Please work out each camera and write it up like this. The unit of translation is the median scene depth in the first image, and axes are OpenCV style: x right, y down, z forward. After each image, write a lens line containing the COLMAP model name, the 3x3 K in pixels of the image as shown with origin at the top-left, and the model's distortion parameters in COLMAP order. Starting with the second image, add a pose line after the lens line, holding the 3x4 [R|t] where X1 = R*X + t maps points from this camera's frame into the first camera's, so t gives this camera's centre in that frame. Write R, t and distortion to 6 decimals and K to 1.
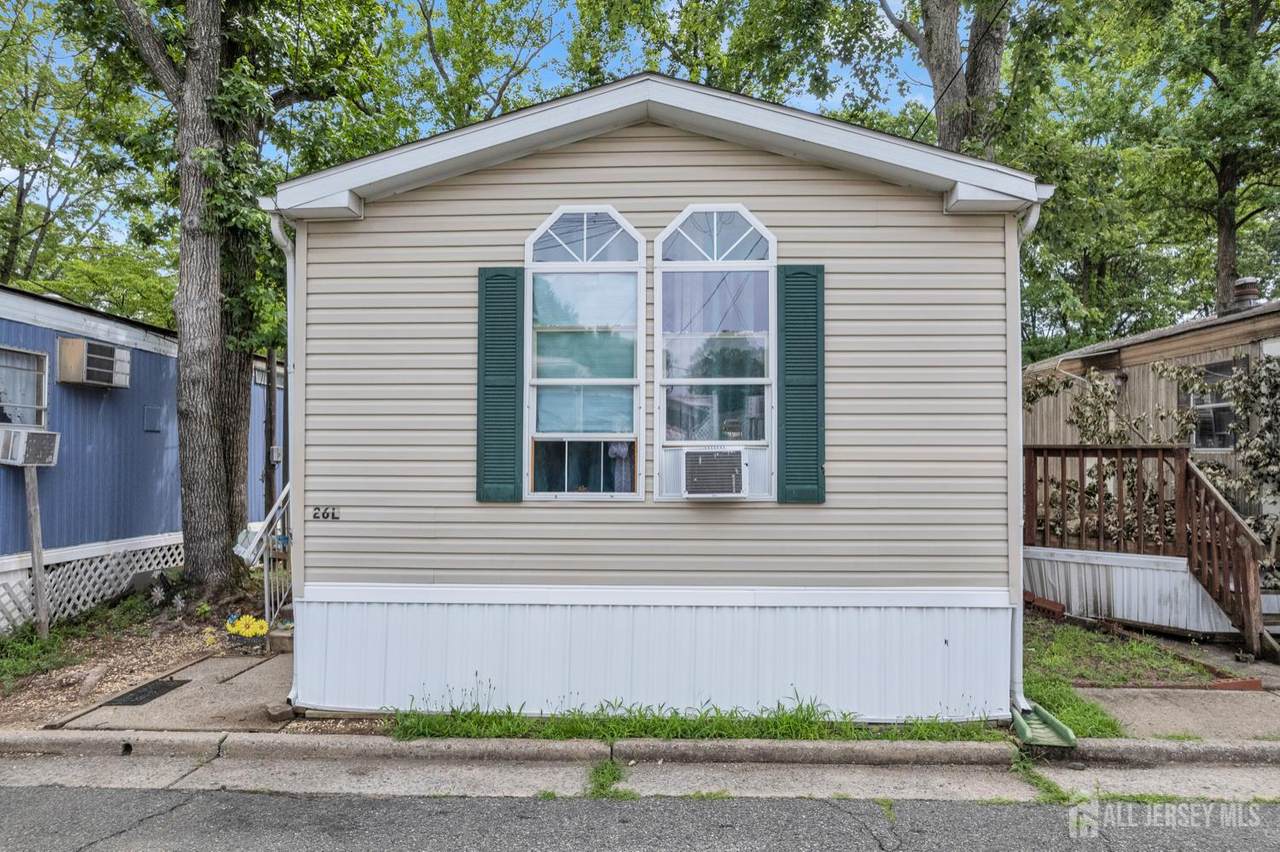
lens RADIAL K [[868.9, 0, 622.7], [0, 868.9, 425.8], [0, 0, 1]] dist [-0.089151, 0.088467]
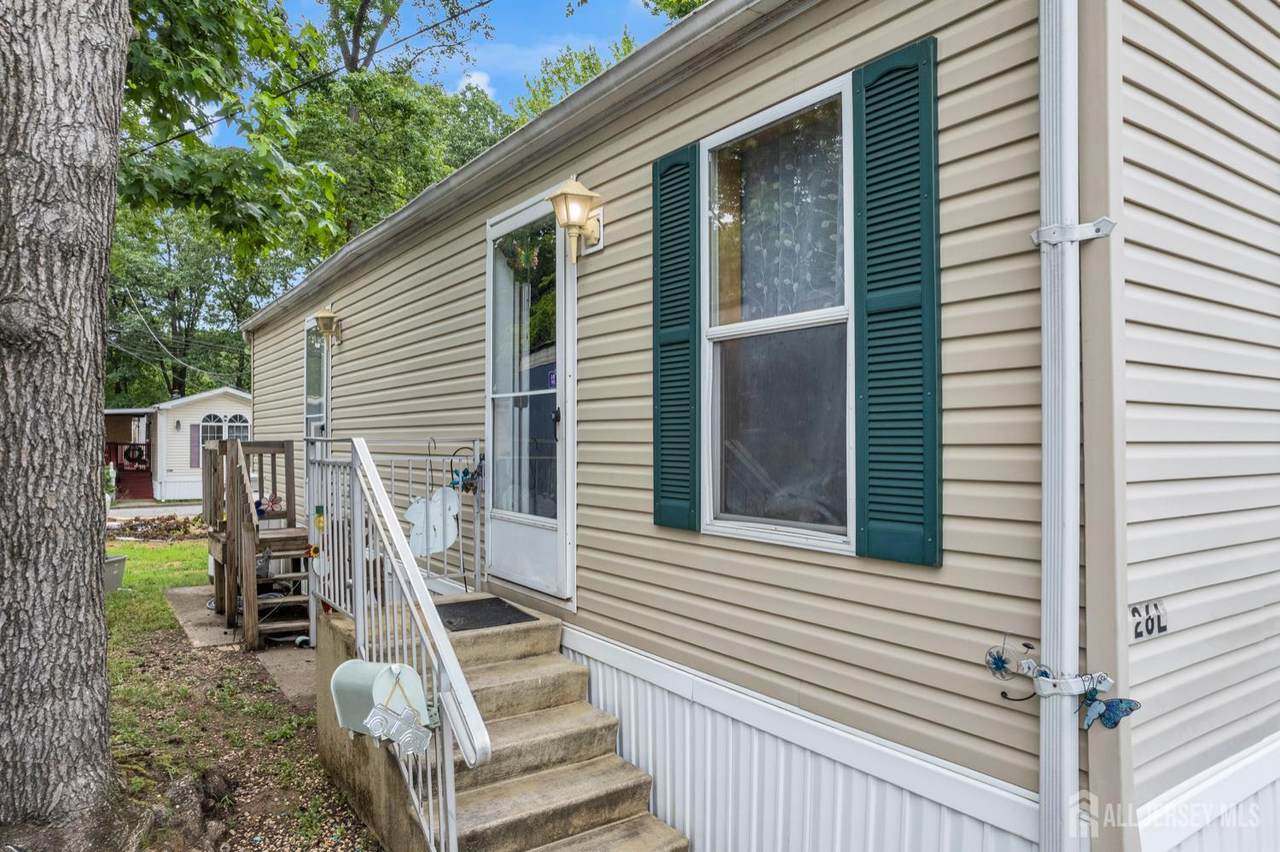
lens RADIAL K [[842.8, 0, 640.0], [0, 842.8, 426.0], [0, 0, 1]] dist [-0.066760, 0.055415]
pose [[0.797072, 0.010428, 0.603794, -0.763096], [-0.021578, 0.999704, 0.011219, 0.015714], [-0.603498, -0.021971, 0.797061, 0.868436]]
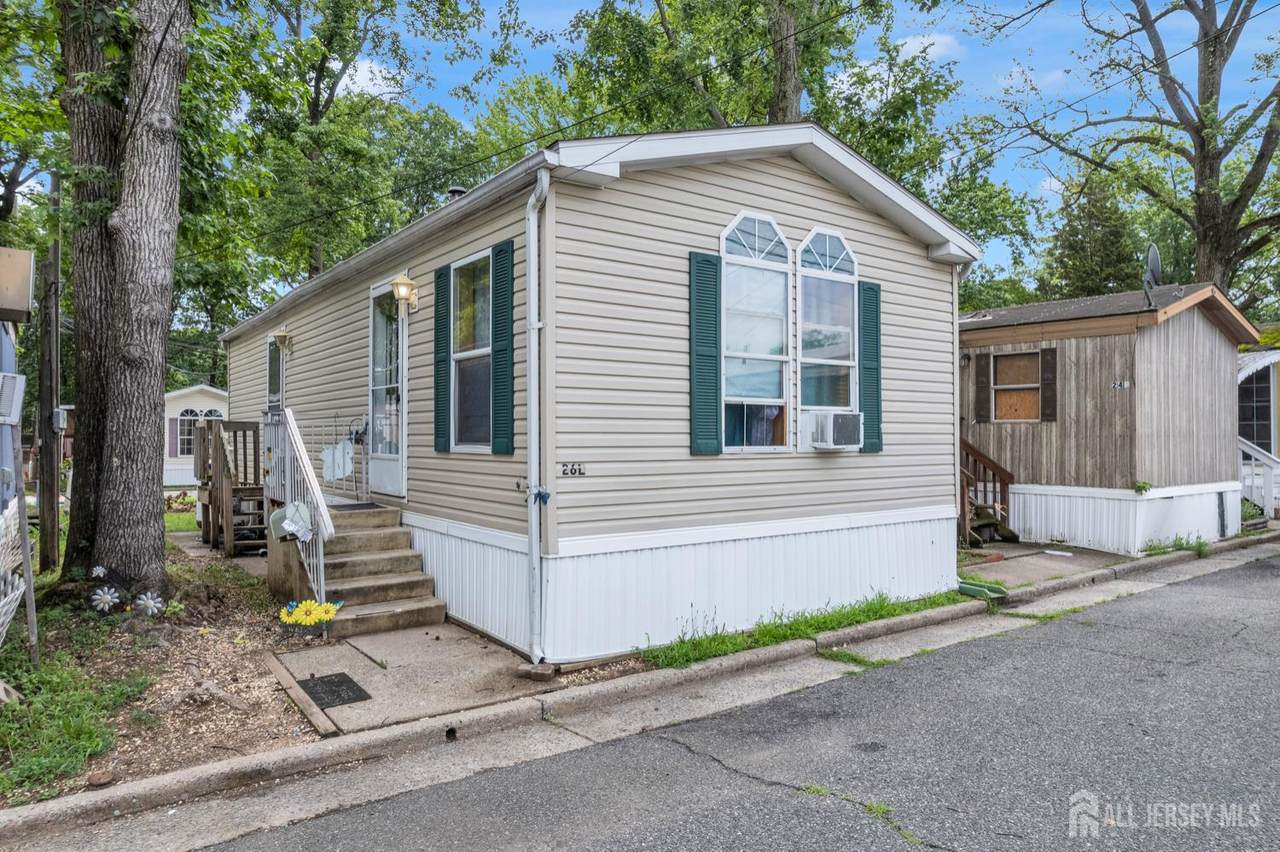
lens RADIAL K [[830.9, 0, 642.7], [0, 830.9, 417.5], [0, 0, 1]] dist [-0.047414, 0.001742]
pose [[0.774880, 0.013892, 0.631955, -0.922055], [-0.020401, 0.999787, 0.003037, 0.035943], [-0.631779, -0.015246, 0.774999, 0.189442]]
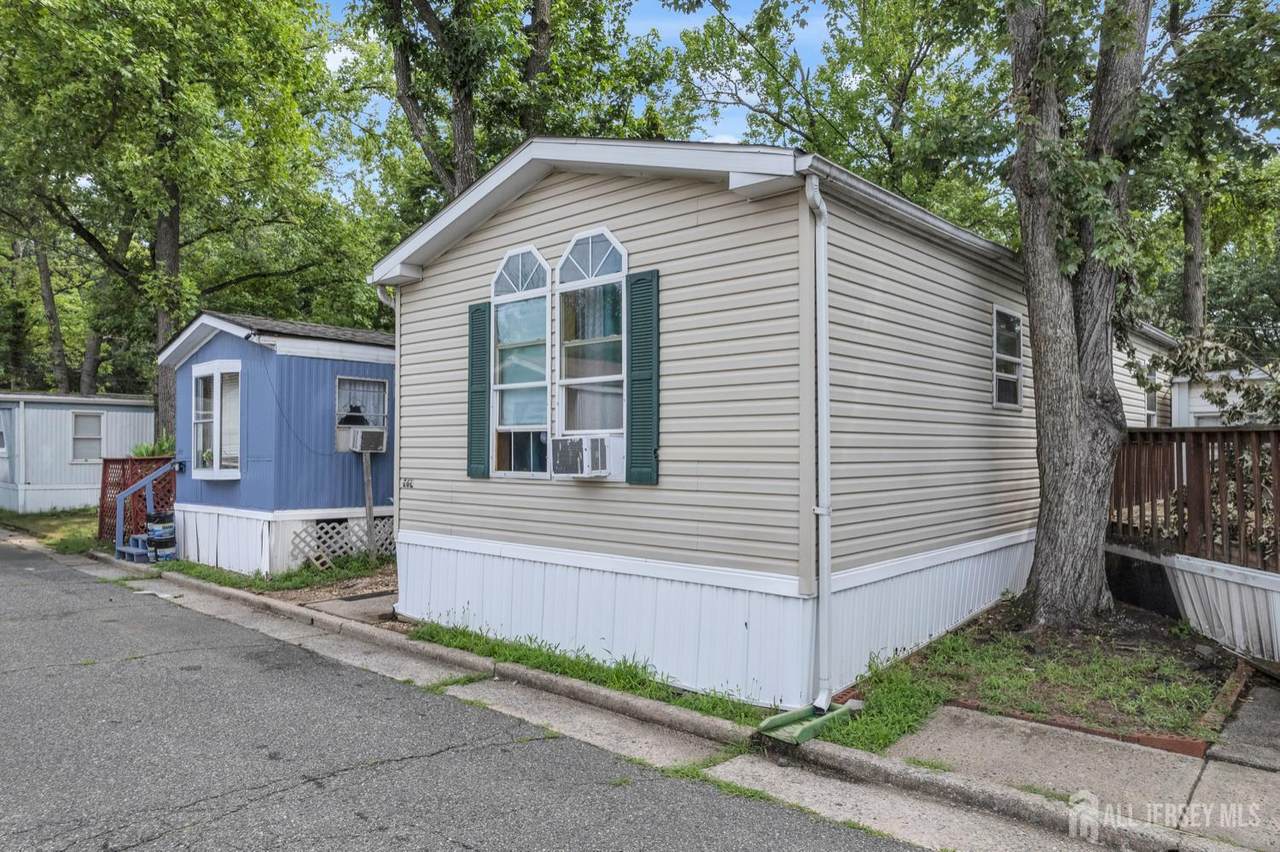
lens RADIAL K [[842.8, 0, 640.0], [0, 842.8, 426.0], [0, 0, 1]] dist [-0.066760, 0.055415]
pose [[0.768787, -0.018760, -0.639229, 0.898036], [0.025771, 0.999667, 0.001656, 0.011542], [0.638985, -0.017747, 0.769015, 0.153959]]
